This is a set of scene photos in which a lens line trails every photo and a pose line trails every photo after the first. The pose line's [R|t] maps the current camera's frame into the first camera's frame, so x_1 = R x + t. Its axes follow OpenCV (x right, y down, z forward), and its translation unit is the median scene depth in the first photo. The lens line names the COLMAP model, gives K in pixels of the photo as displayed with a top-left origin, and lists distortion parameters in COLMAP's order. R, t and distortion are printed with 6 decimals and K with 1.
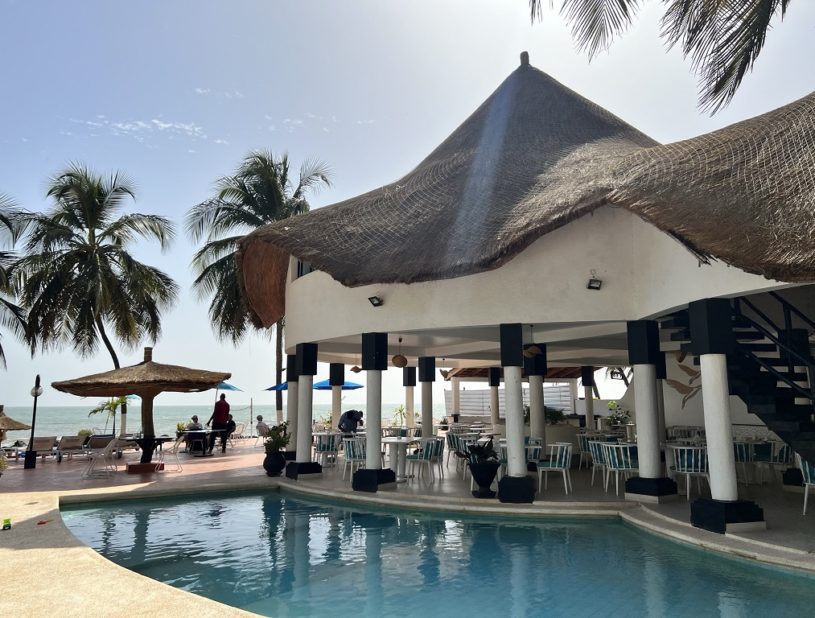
lens RADIAL K [[623.9, 0, 407.5], [0, 623.9, 309.0], [0, 0, 1]] dist [0.053101, 0.002227]
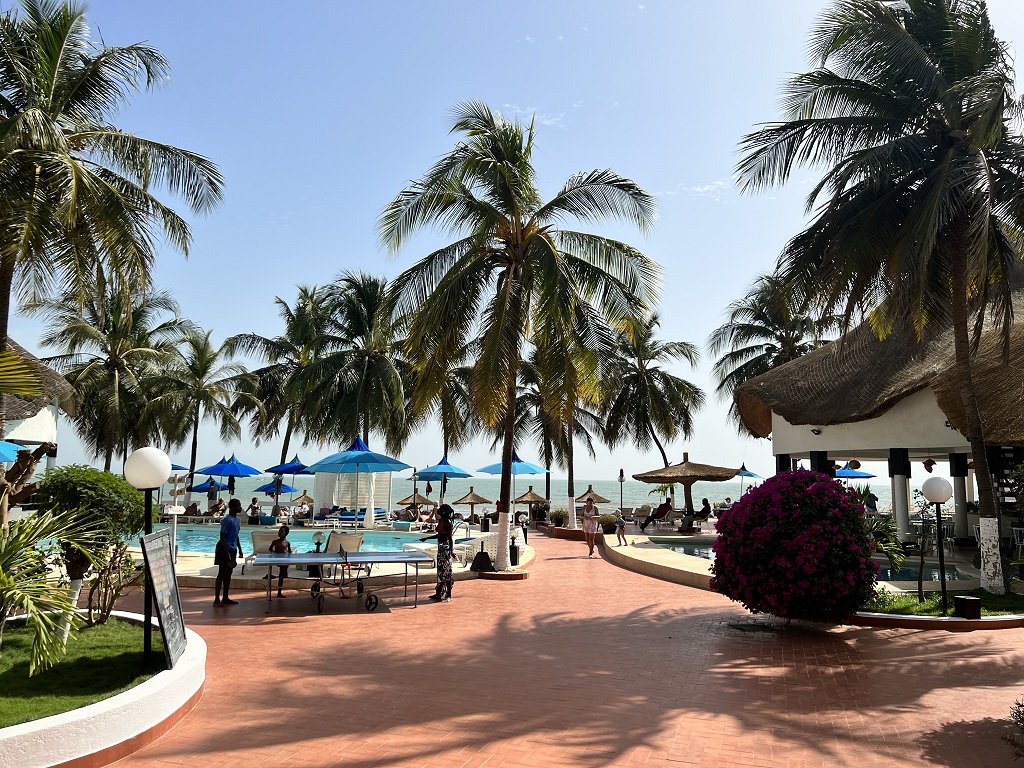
lens RADIAL K [[767.4, 0, 512.0], [0, 767.4, 384.0], [0, 0, 1]] dist [0.041652, -0.000004]
pose [[0.819493, -0.054421, -0.570500, 0.210422], [0.064120, 0.997937, -0.003090, -0.083637], [0.569491, -0.034048, 0.821292, -0.508441]]
